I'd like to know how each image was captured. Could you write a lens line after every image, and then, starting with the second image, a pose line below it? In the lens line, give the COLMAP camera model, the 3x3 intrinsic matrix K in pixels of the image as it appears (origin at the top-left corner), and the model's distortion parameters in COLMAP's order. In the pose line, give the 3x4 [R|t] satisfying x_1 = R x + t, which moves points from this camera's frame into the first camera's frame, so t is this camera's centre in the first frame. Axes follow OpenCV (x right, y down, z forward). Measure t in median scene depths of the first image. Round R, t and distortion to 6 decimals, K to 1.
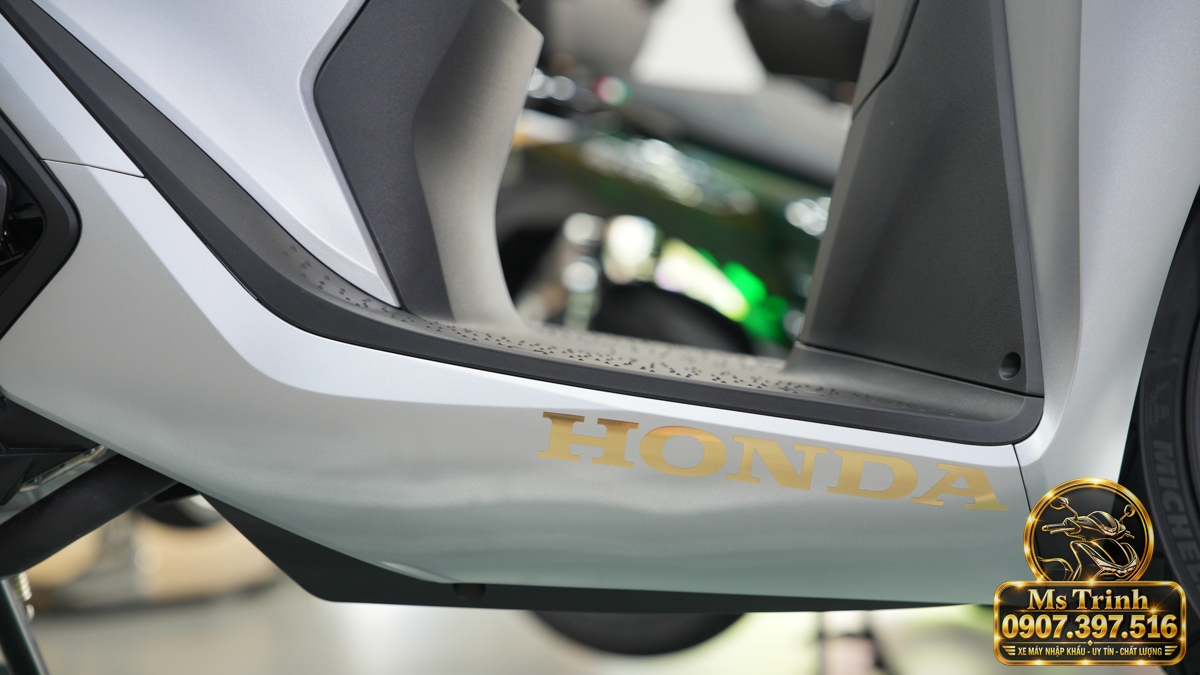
lens RADIAL K [[2302.6, 0, 604.9], [0, 2302.6, 341.3], [0, 0, 1]] dist [0.319084, -0.079611]
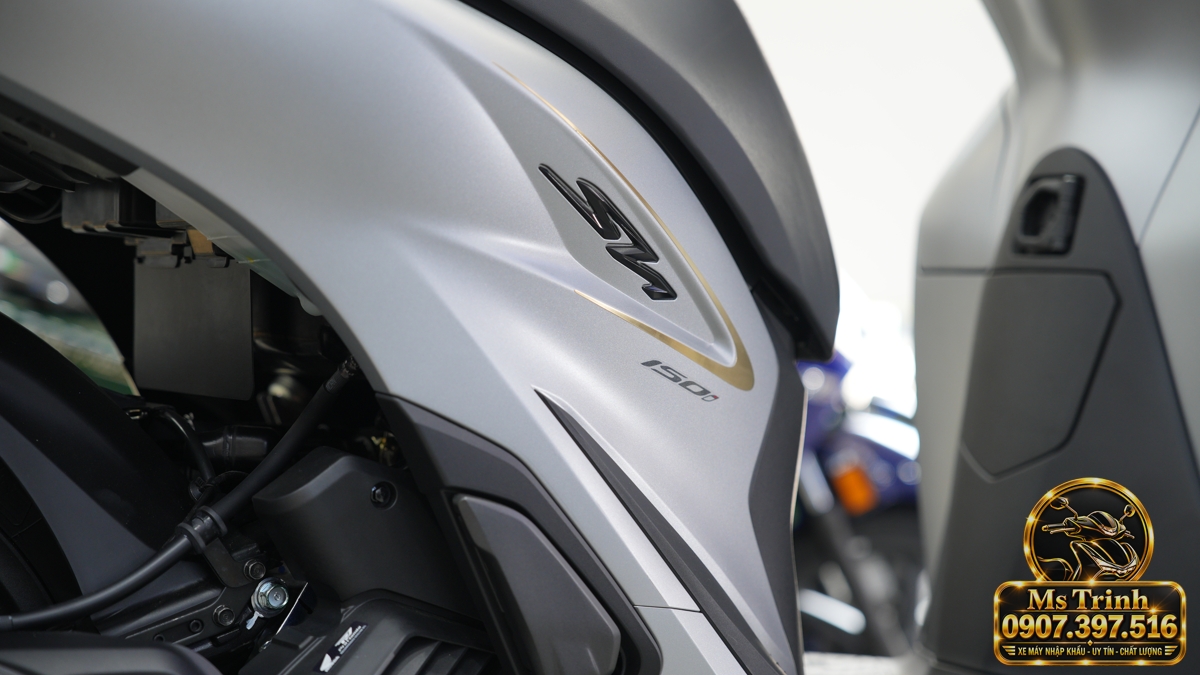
lens RADIAL K [[2302.6, 0, 604.9], [0, 2302.6, 341.3], [0, 0, 1]] dist [0.319084, -0.079611]
pose [[0.838715, -0.017022, 0.544304, -0.815877], [0.013011, 0.999852, 0.011220, -0.208248], [-0.544415, -0.002329, 0.838813, 0.125384]]
